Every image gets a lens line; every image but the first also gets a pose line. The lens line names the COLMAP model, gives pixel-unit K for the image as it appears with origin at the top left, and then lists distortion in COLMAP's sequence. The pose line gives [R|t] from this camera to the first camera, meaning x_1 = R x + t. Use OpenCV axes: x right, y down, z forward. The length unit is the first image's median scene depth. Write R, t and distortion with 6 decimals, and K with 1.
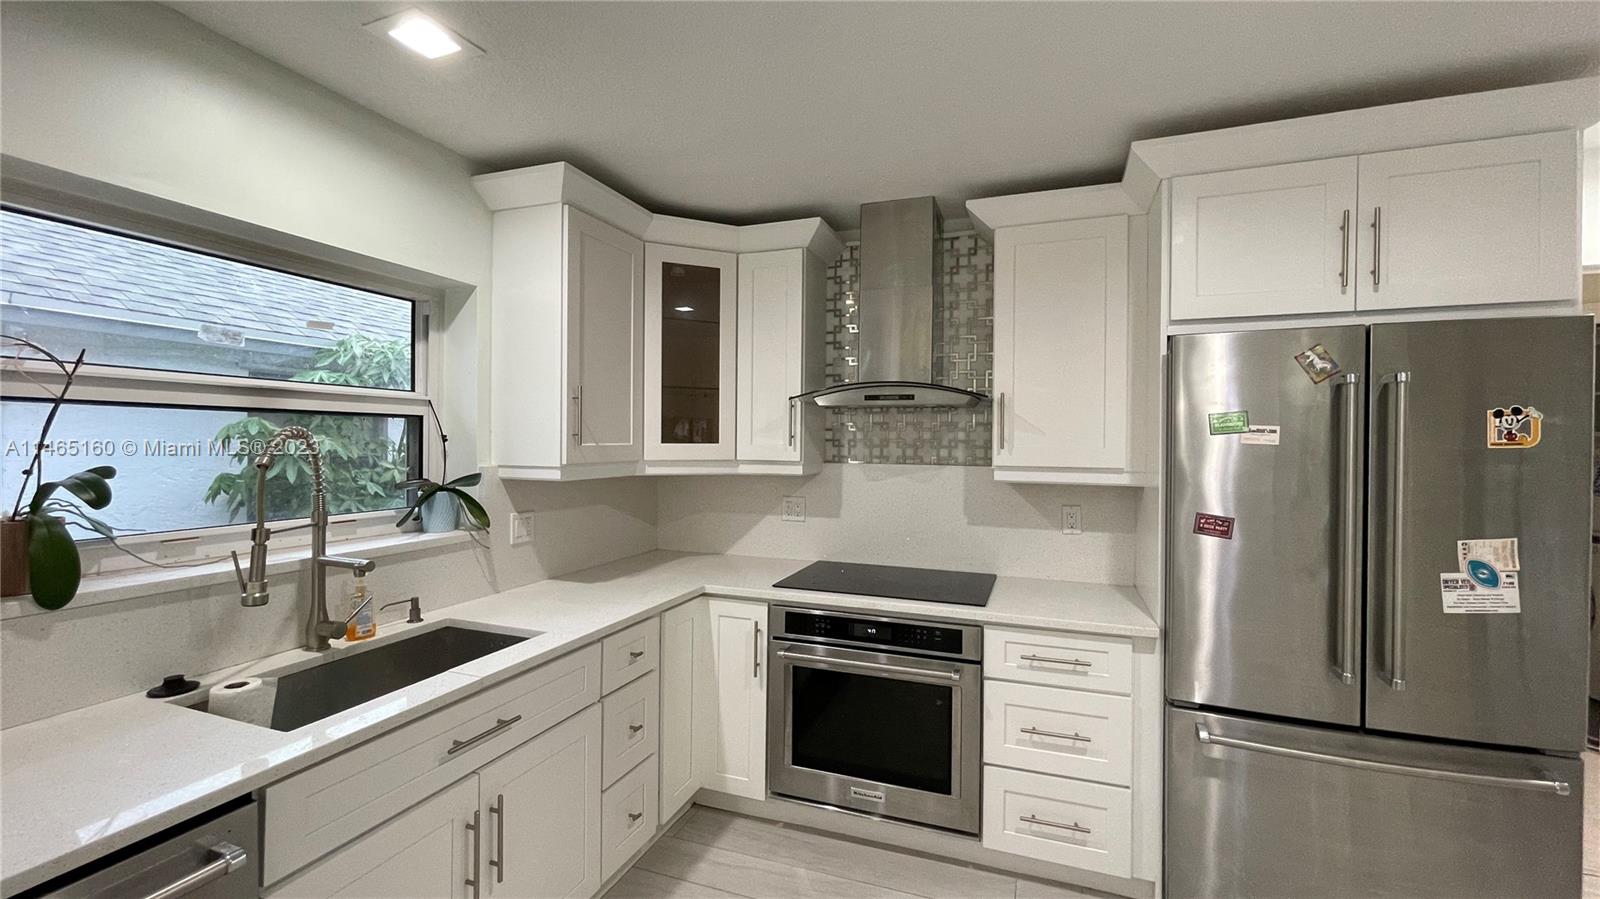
lens RADIAL K [[655.0, 0, 801.5], [0, 655.0, 445.8], [0, 0, 1]] dist [0.000648, 0.000085]
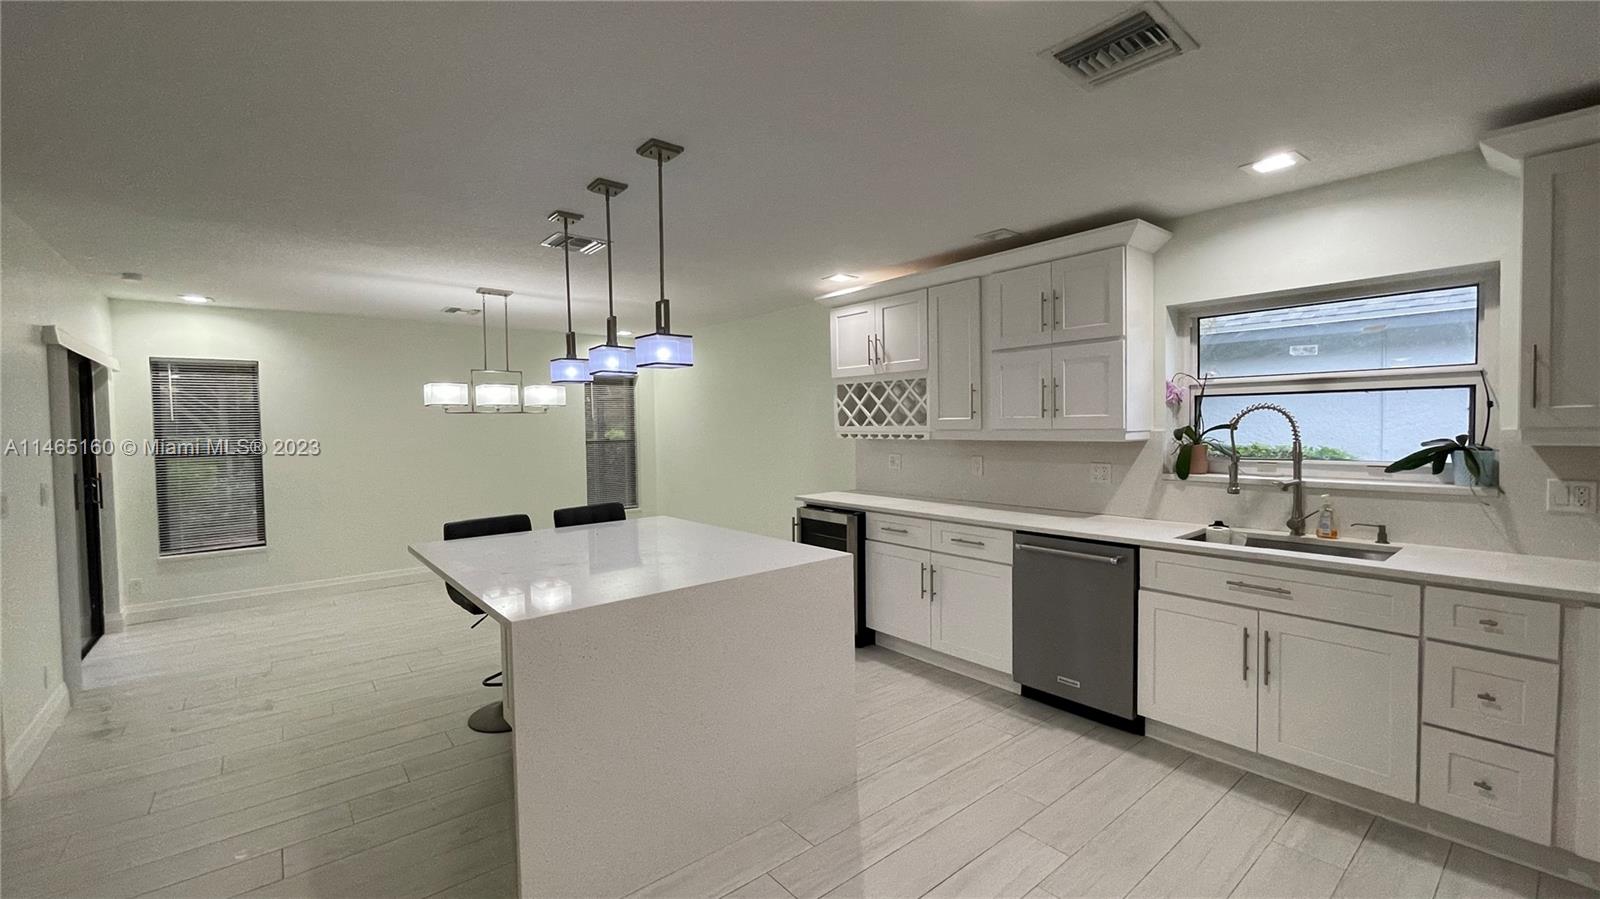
lens RADIAL K [[655.0, 0, 800.5], [0, 655.0, 445.3], [0, 0, 1]] dist [0.000648, 0.000085]
pose [[-0.499036, 0.028421, -0.866115, 1.161446], [0.004683, 0.999536, 0.030101, 0.022654], [0.866569, 0.010965, -0.498937, 0.635557]]
